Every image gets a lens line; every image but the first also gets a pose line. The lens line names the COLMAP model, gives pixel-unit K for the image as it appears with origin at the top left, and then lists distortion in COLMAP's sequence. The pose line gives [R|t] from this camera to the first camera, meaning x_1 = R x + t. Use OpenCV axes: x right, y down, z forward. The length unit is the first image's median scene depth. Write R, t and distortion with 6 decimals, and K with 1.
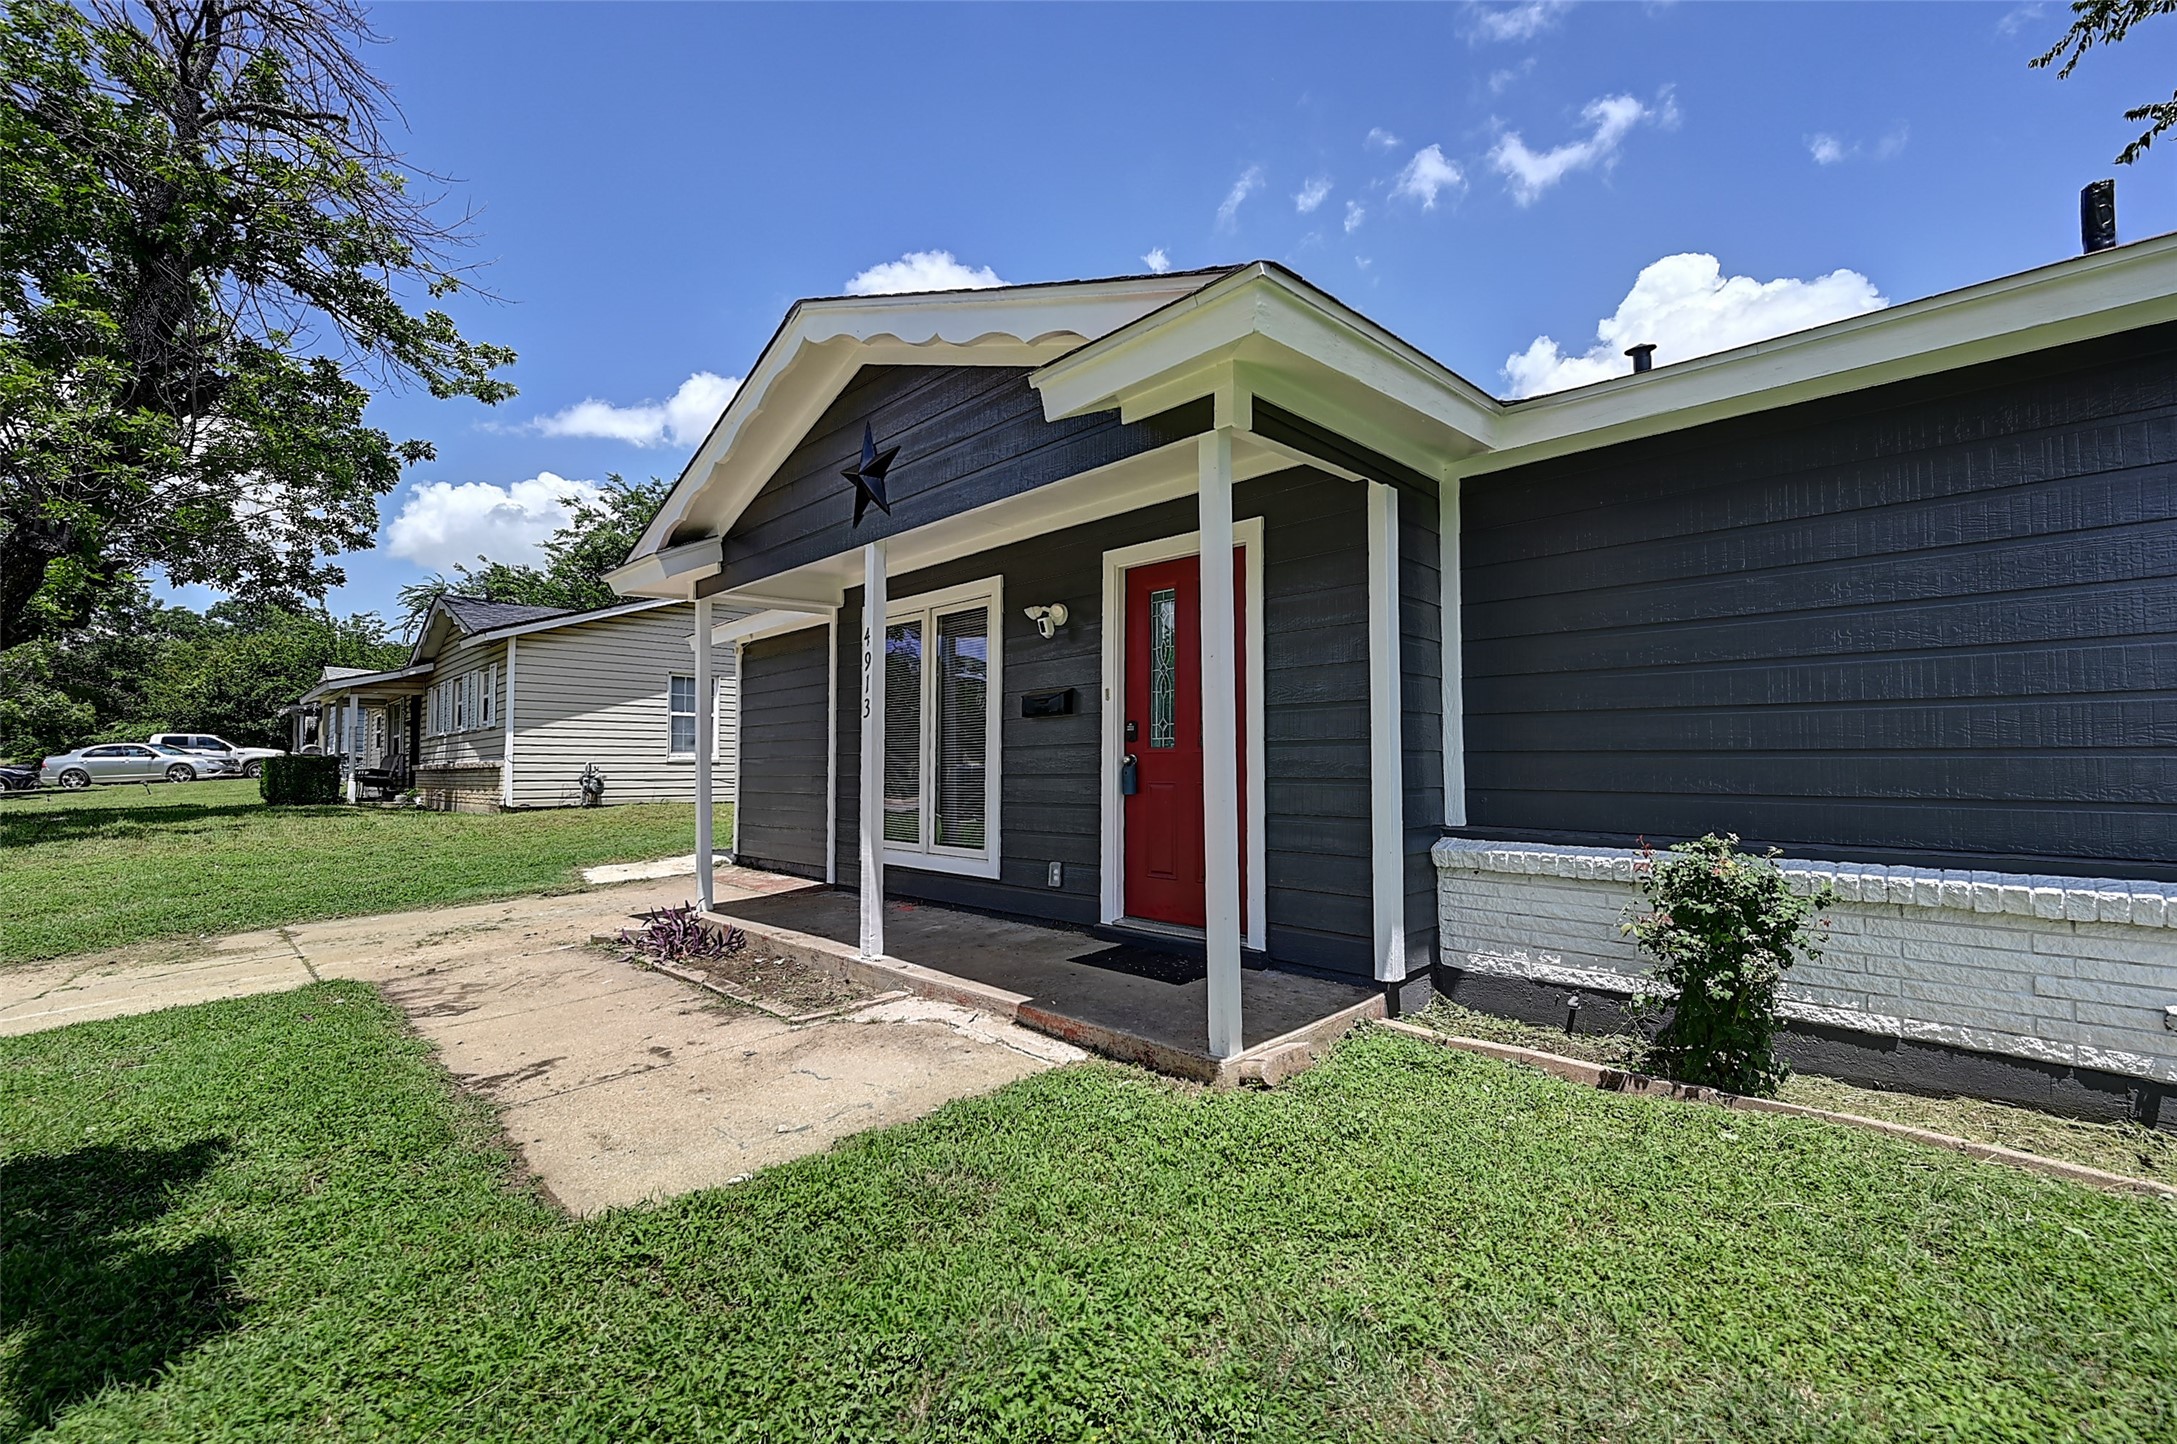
lens RADIAL K [[924.9, 0, 1088.5], [0, 924.9, 722.0], [0, 0, 1]] dist [0.000016, 0.000063]
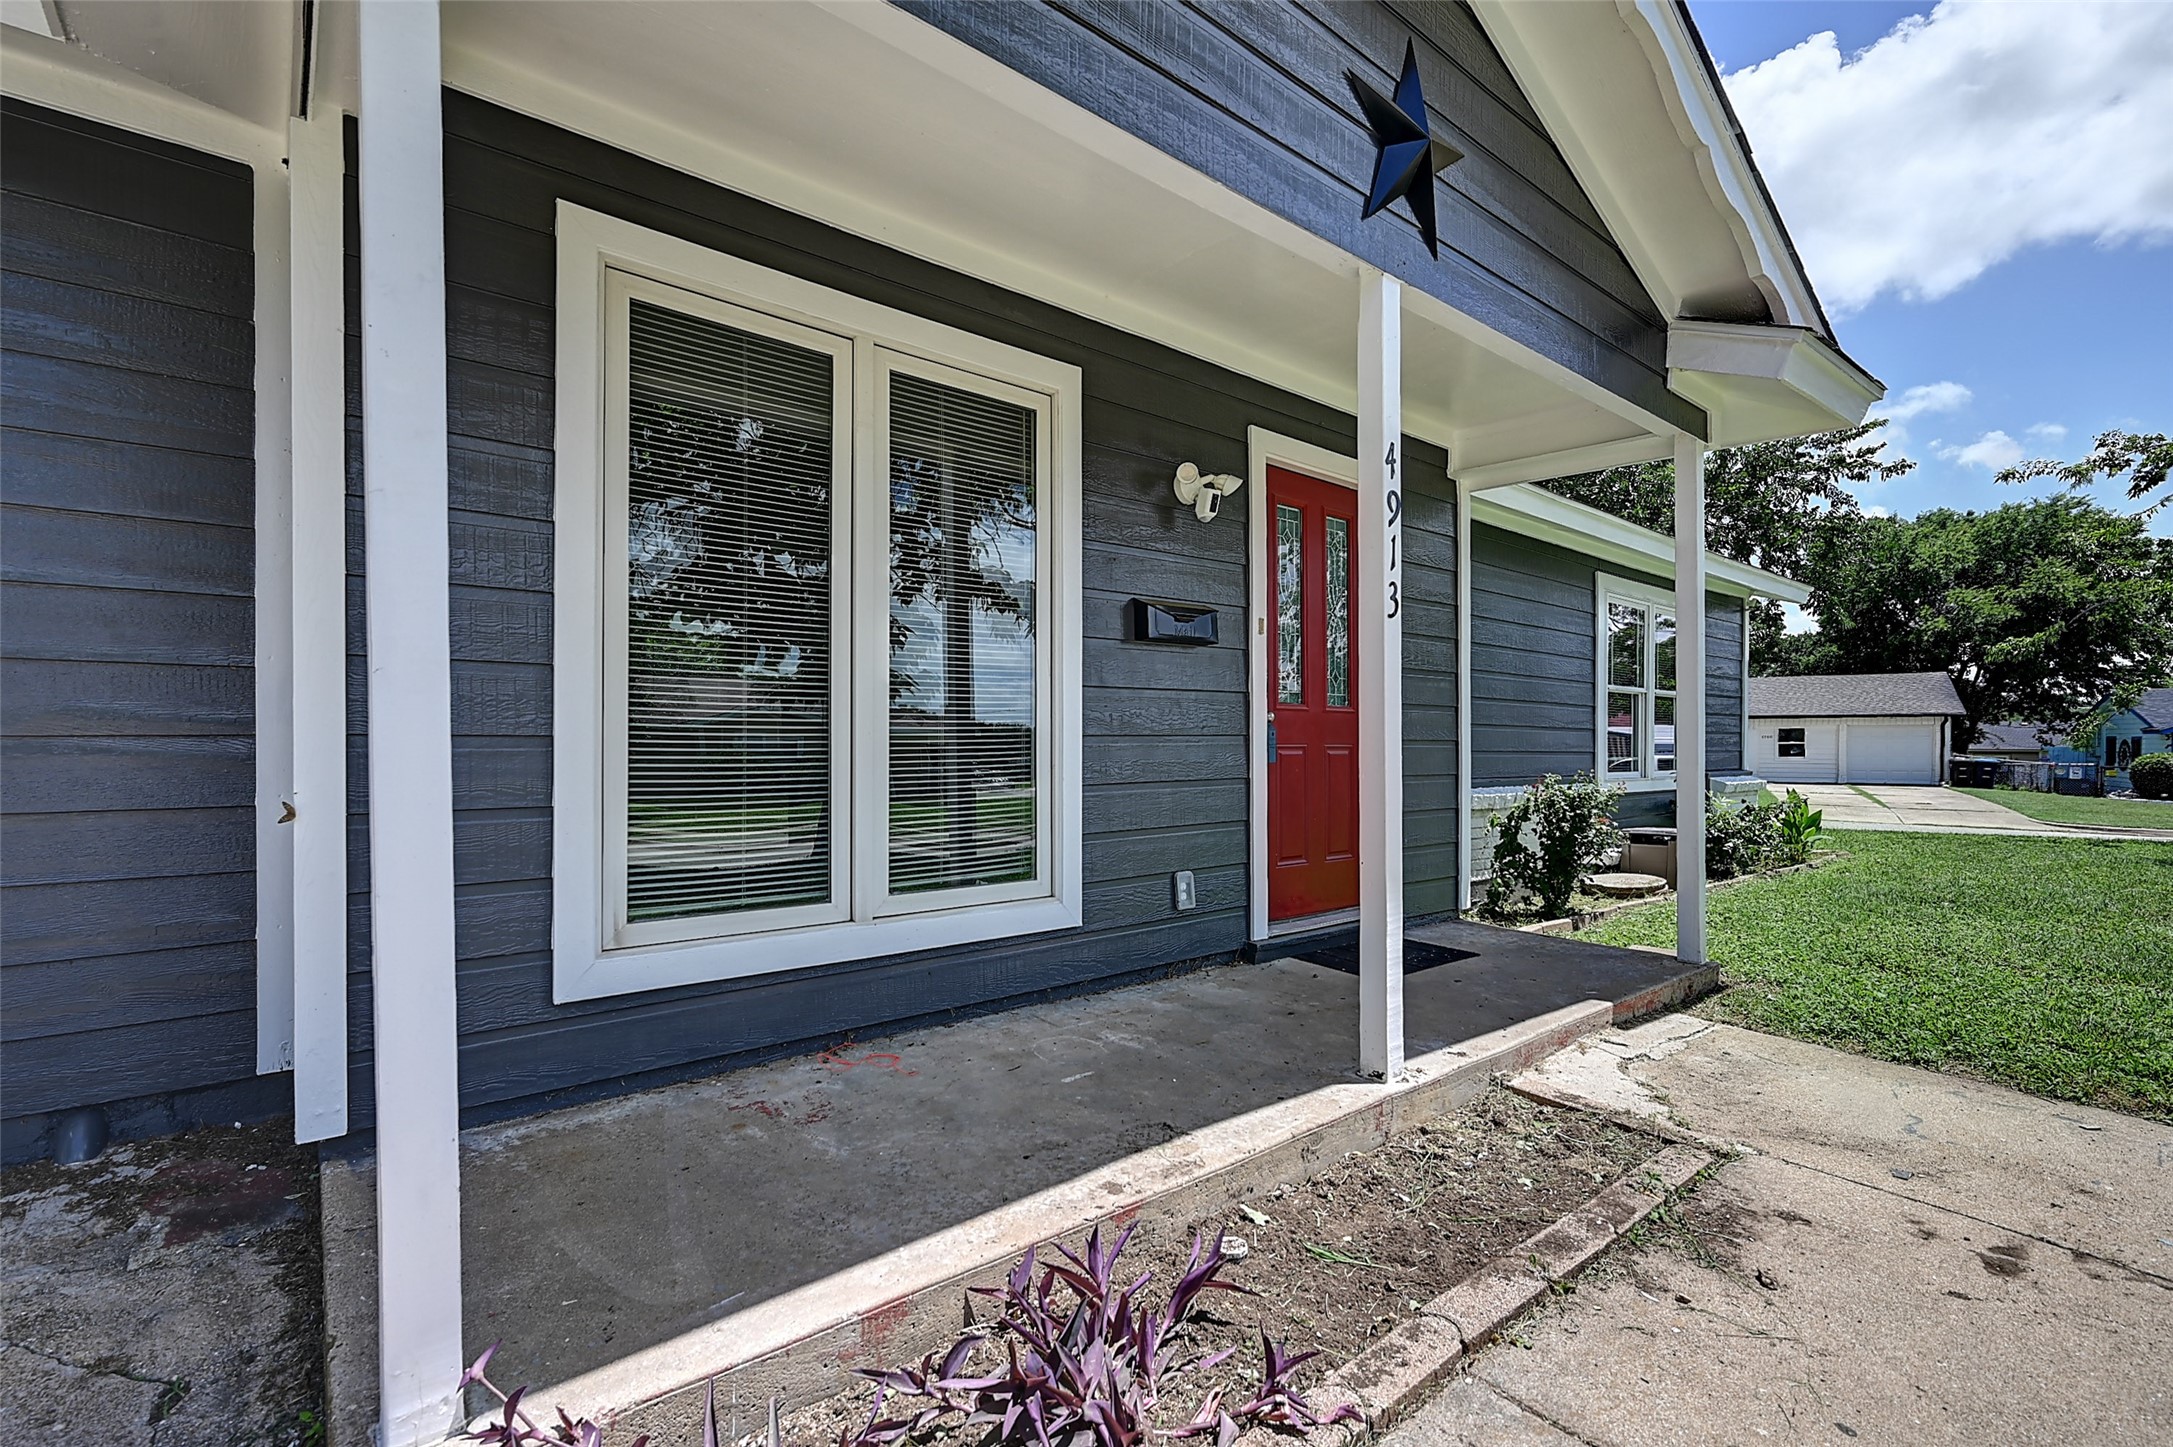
lens RADIAL K [[993.6, 0, 1086.5], [0, 993.6, 723.5], [0, 0, 1]] dist [0.005805, 0.000309]
pose [[0.074211, 0.021362, 0.997014, -0.544074], [-0.049546, 0.998615, -0.017708, 0.048211], [-0.996011, -0.048084, 0.075166, 0.759432]]
